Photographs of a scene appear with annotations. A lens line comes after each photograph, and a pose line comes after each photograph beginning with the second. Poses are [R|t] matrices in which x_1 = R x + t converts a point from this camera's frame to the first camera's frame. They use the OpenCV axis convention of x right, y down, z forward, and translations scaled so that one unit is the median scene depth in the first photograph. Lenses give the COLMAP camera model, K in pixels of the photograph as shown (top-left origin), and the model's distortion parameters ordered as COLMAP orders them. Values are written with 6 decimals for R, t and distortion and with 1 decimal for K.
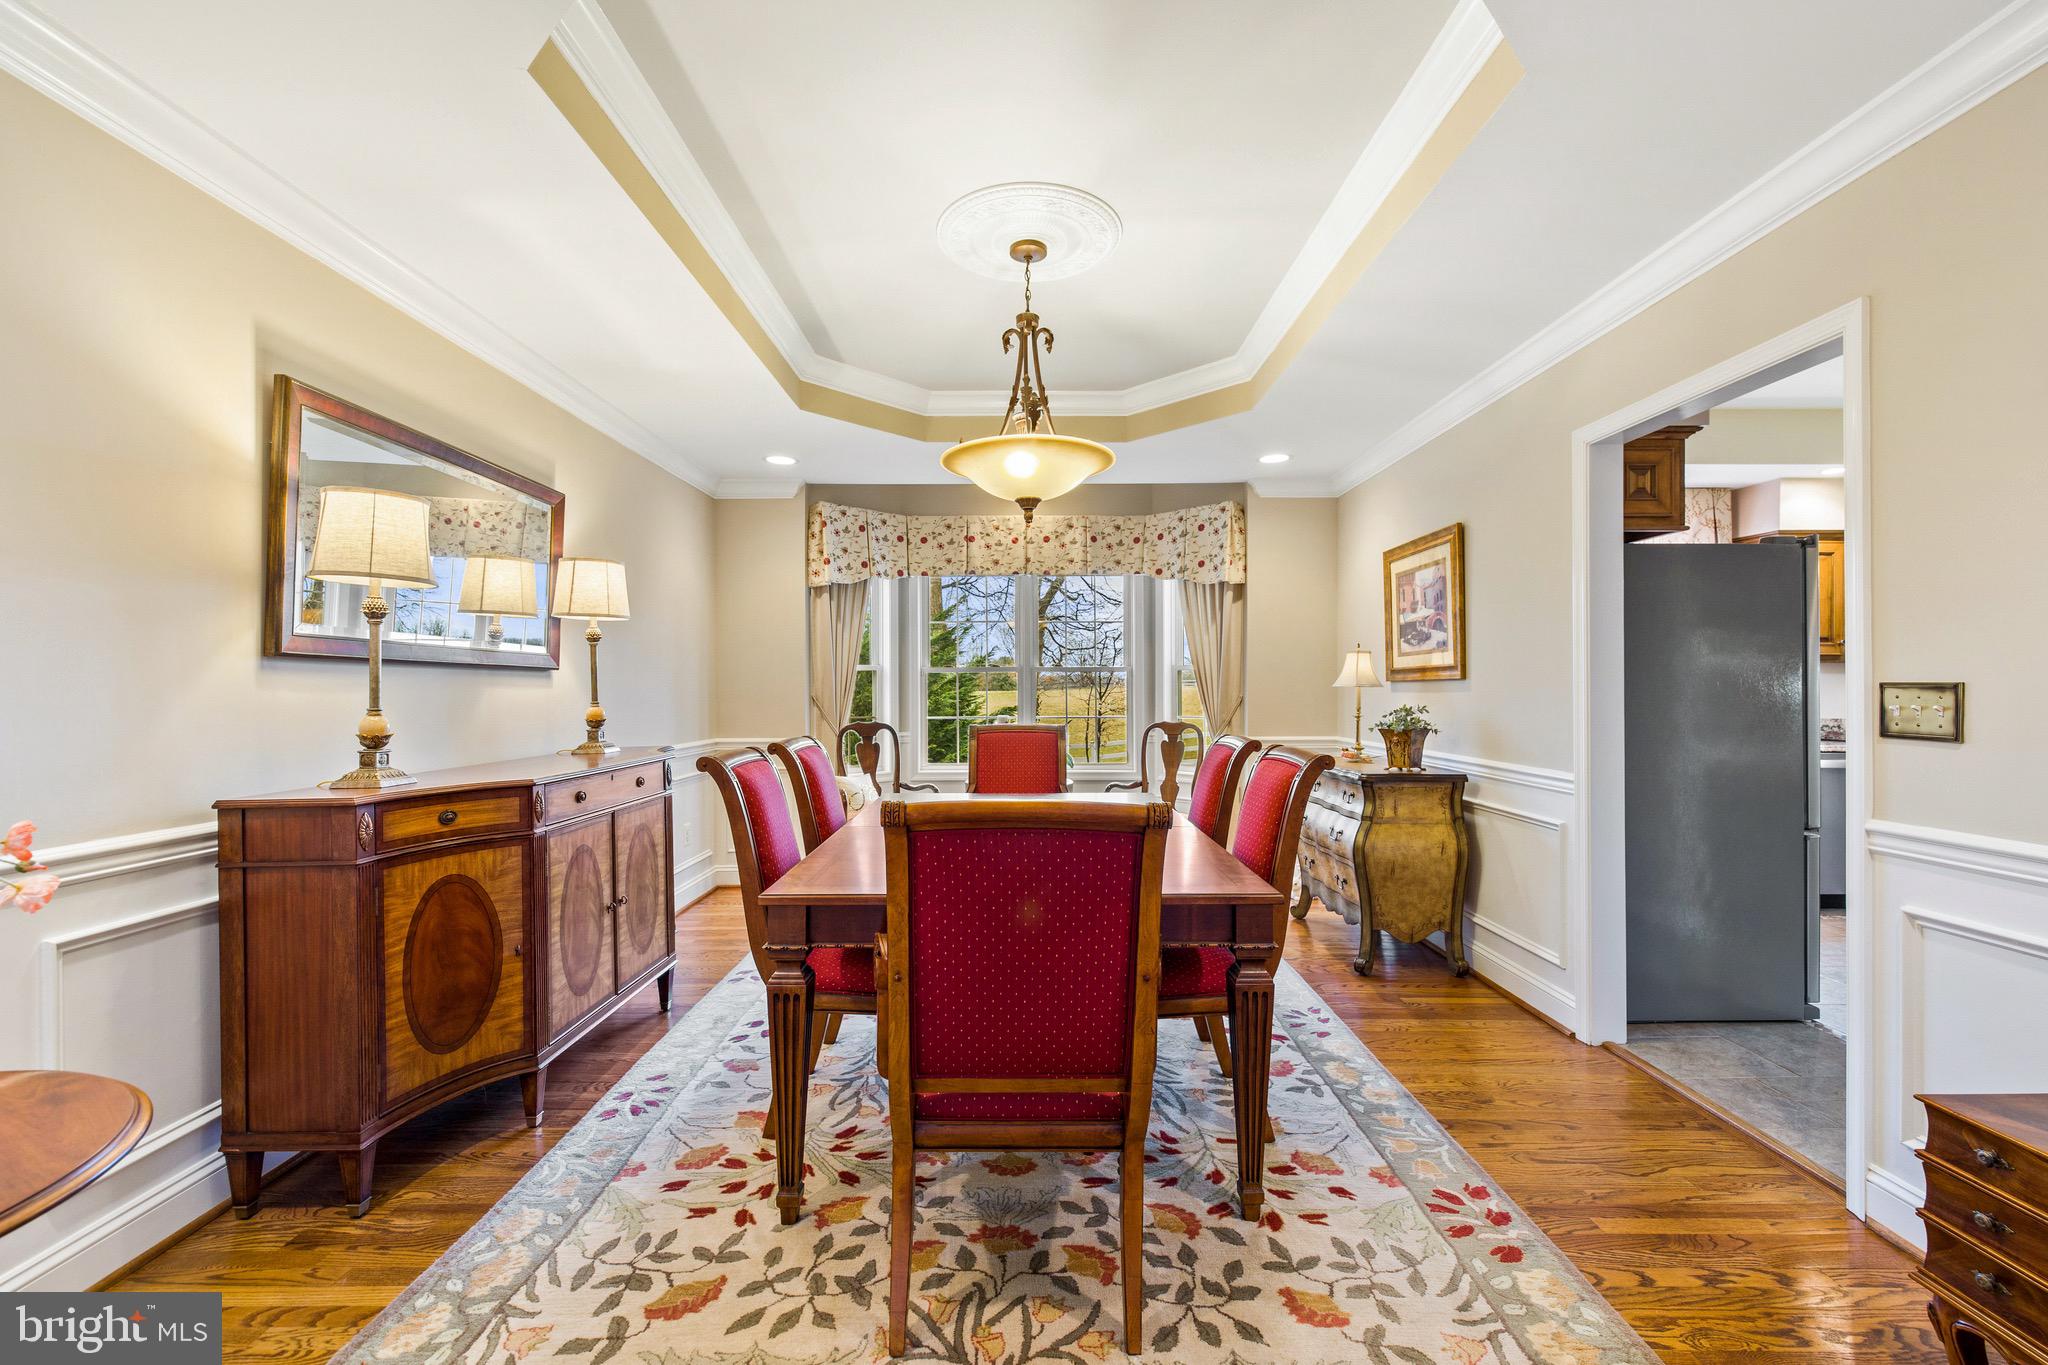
lens RADIAL K [[863.0, 0, 1021.5], [0, 863.0, 683.4], [0, 0, 1]] dist [0.000919, 0.000283]
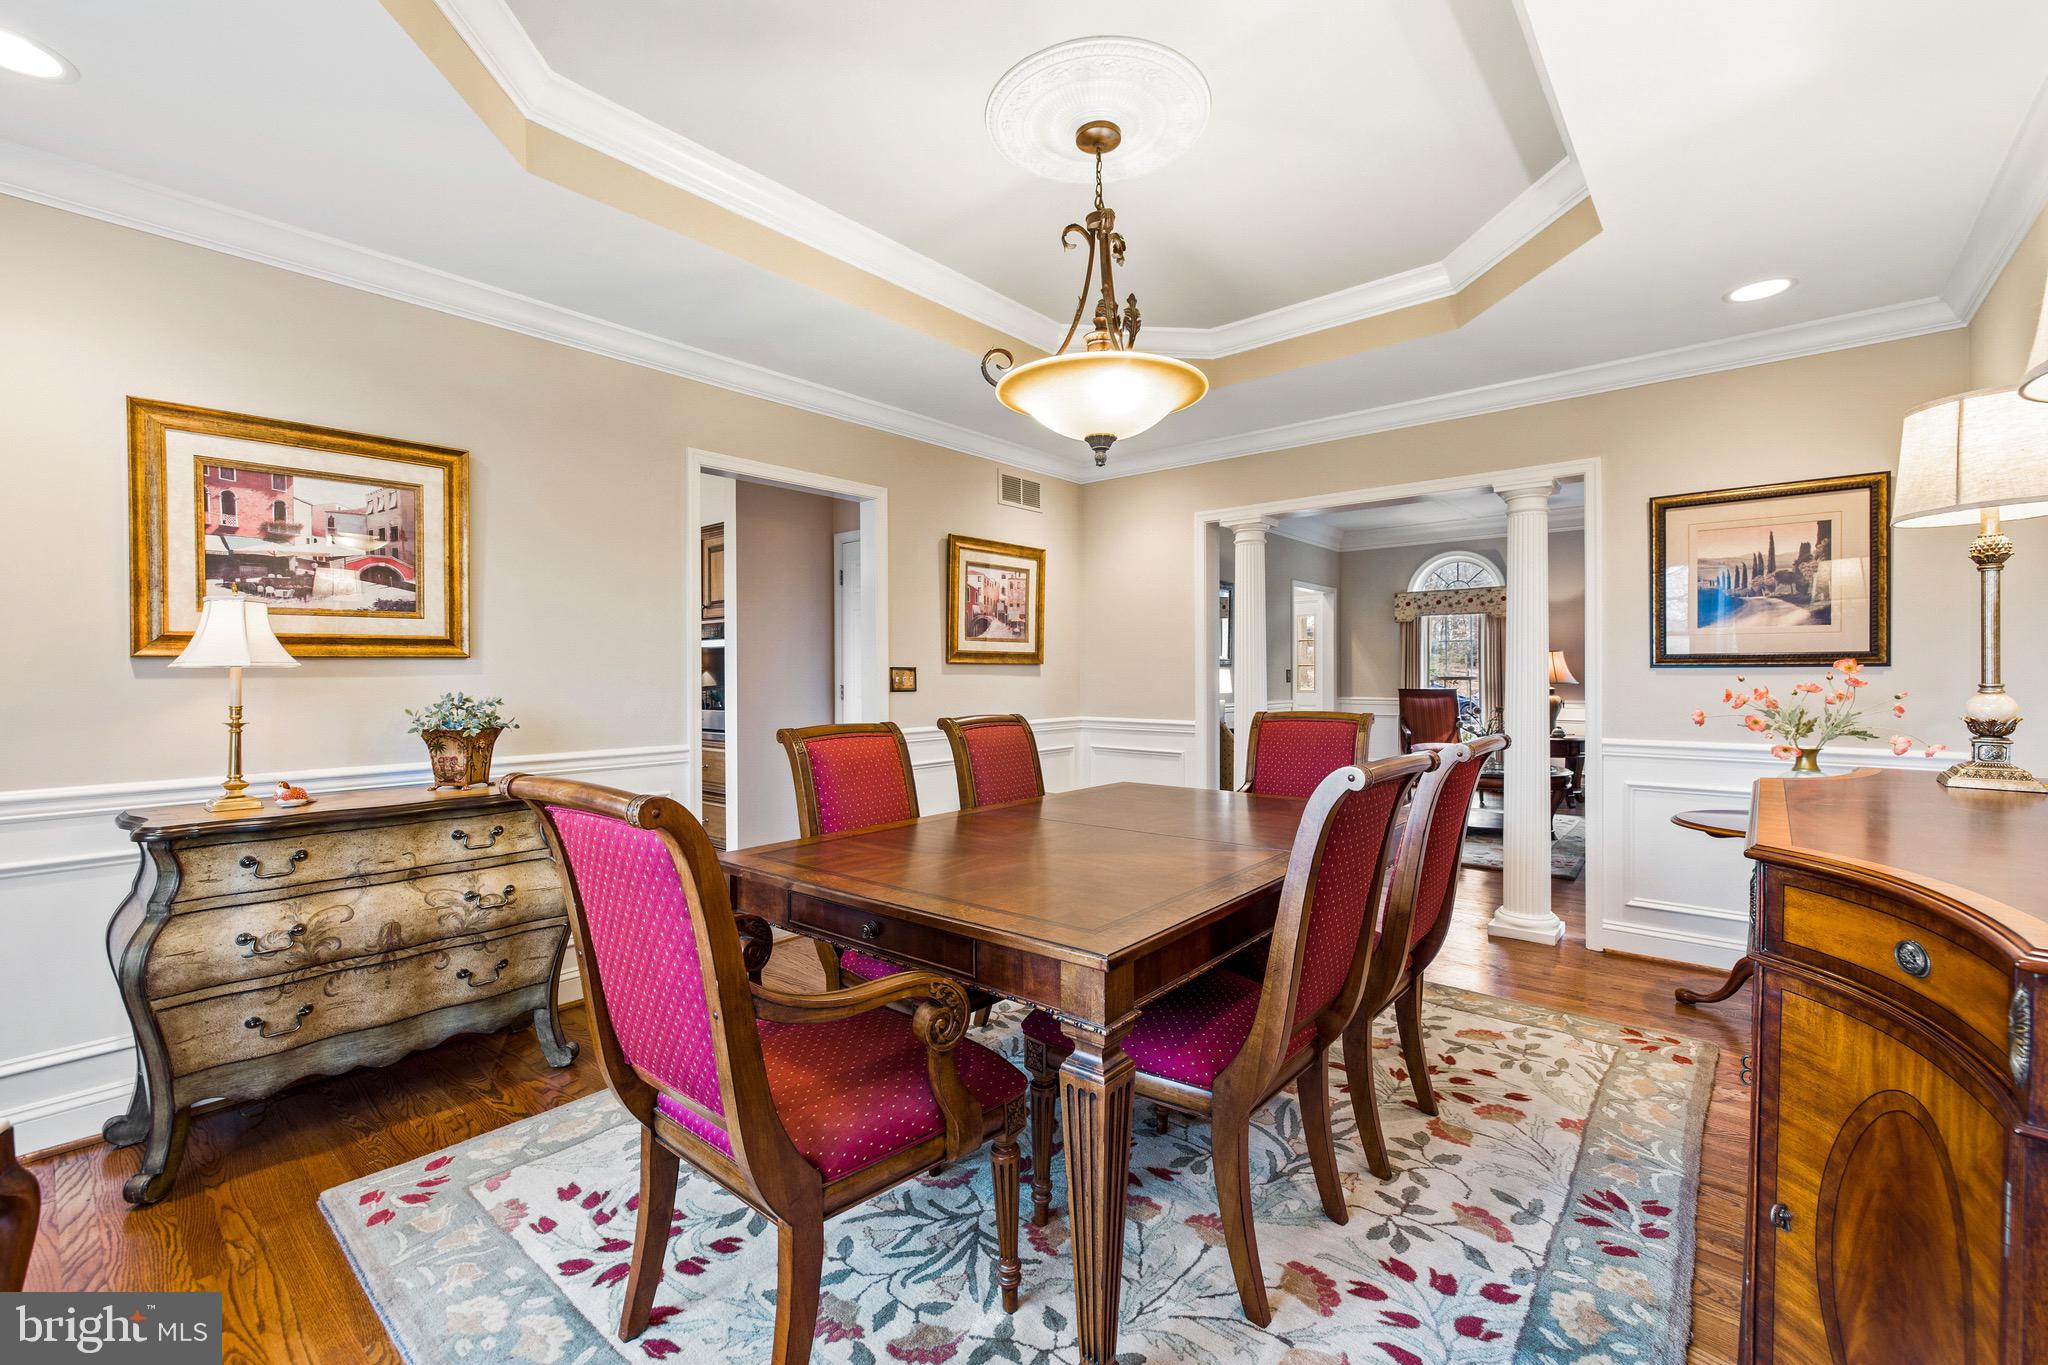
lens RADIAL K [[863.0, 0, 1022.6], [0, 863.0, 679.7], [0, 0, 1]] dist [0.000919, 0.000283]
pose [[-0.766742, -0.001461, 0.641953, -0.633293], [0.005176, 0.999951, 0.008457, 0.013094], [-0.641934, 0.009807, -0.766697, 2.301099]]
